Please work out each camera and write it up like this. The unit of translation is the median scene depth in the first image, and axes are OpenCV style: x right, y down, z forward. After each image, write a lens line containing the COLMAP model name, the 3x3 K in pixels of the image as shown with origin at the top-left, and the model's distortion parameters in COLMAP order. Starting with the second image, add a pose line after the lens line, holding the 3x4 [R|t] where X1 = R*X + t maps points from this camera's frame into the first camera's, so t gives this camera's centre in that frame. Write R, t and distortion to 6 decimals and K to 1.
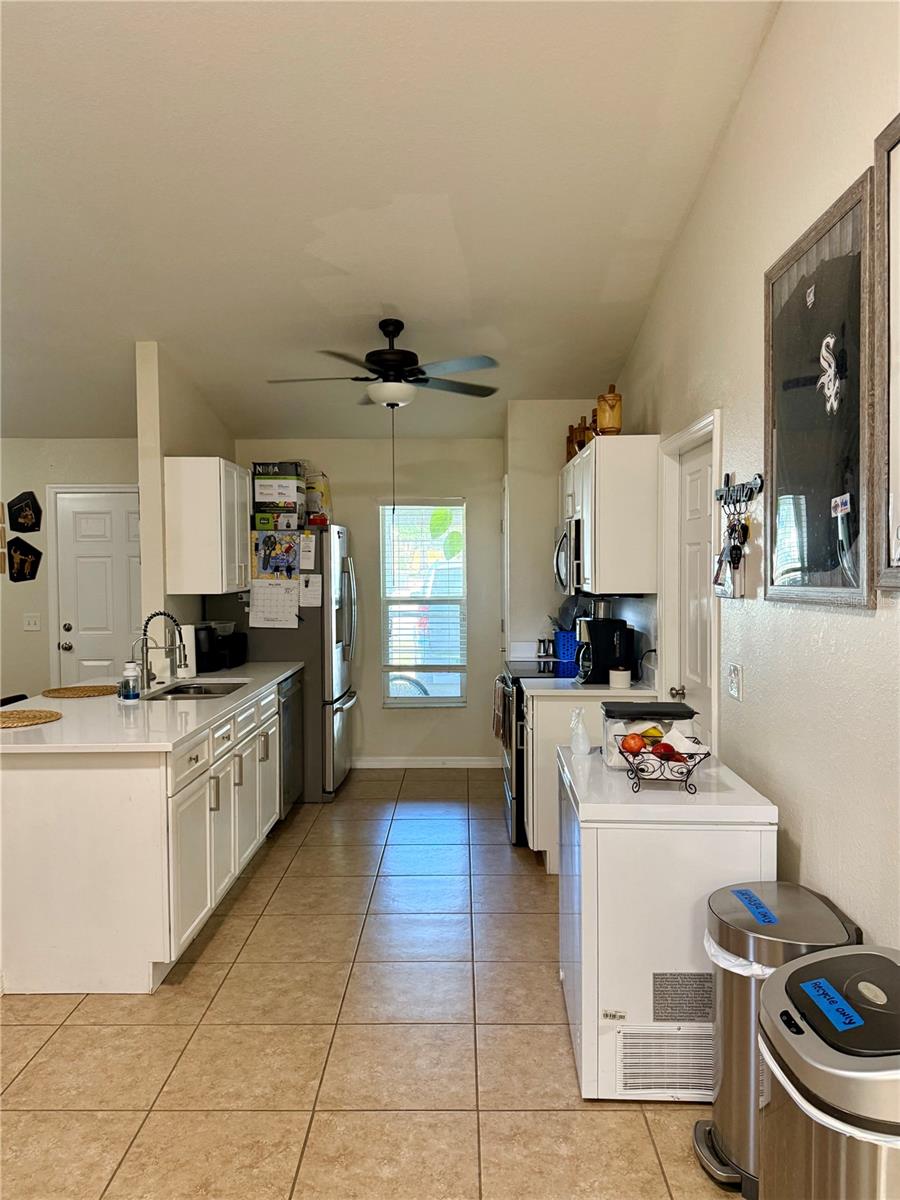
lens RADIAL K [[893.2, 0, 428.3], [0, 893.2, 587.1], [0, 0, 1]] dist [0.054429, -0.072036]
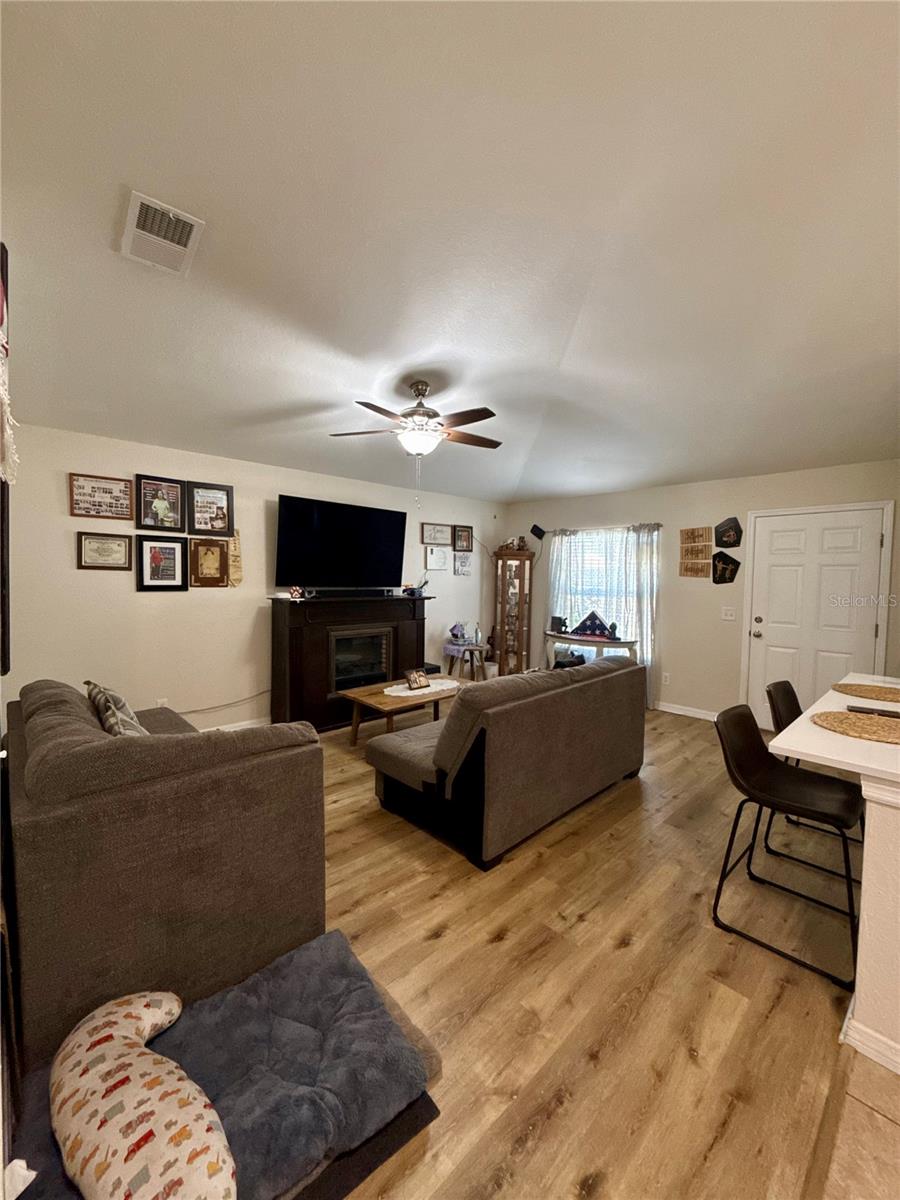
lens RADIAL K [[476.0, 0, 452.9], [0, 476.0, 599.1], [0, 0, 1]] dist [-0.004450, 0.001614]
pose [[0.714890, 0.053690, -0.697173, -0.280236], [-0.041506, 0.998548, 0.034339, 0.011186], [0.698004, 0.004388, 0.716080, 0.226404]]
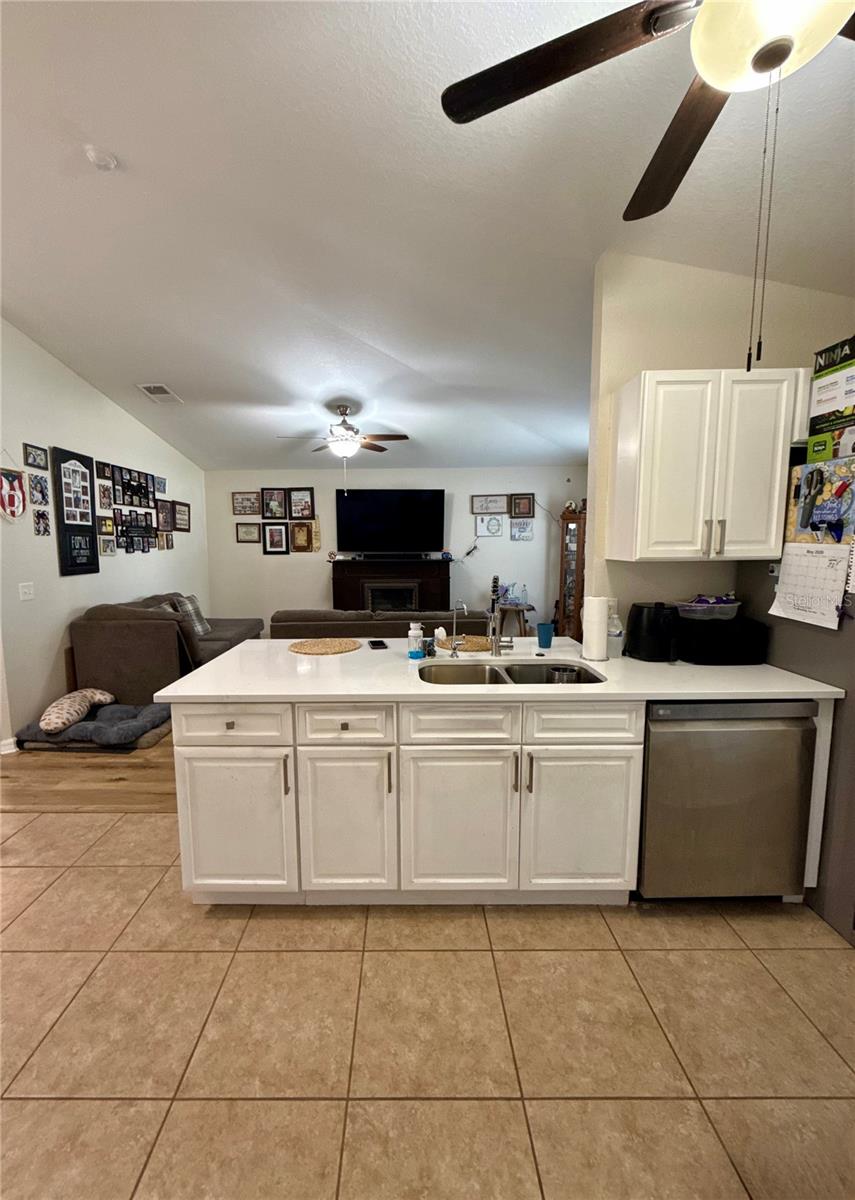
lens RADIAL K [[475.9, 0, 409.9], [0, 475.9, 602.3], [0, 0, 1]] dist [-0.002133, -0.000447]
pose [[0.038390, 0.133975, -0.990241, 0.140802], [-0.020810, 0.990864, 0.133253, -0.006173], [0.999046, 0.015491, 0.040828, 0.706967]]
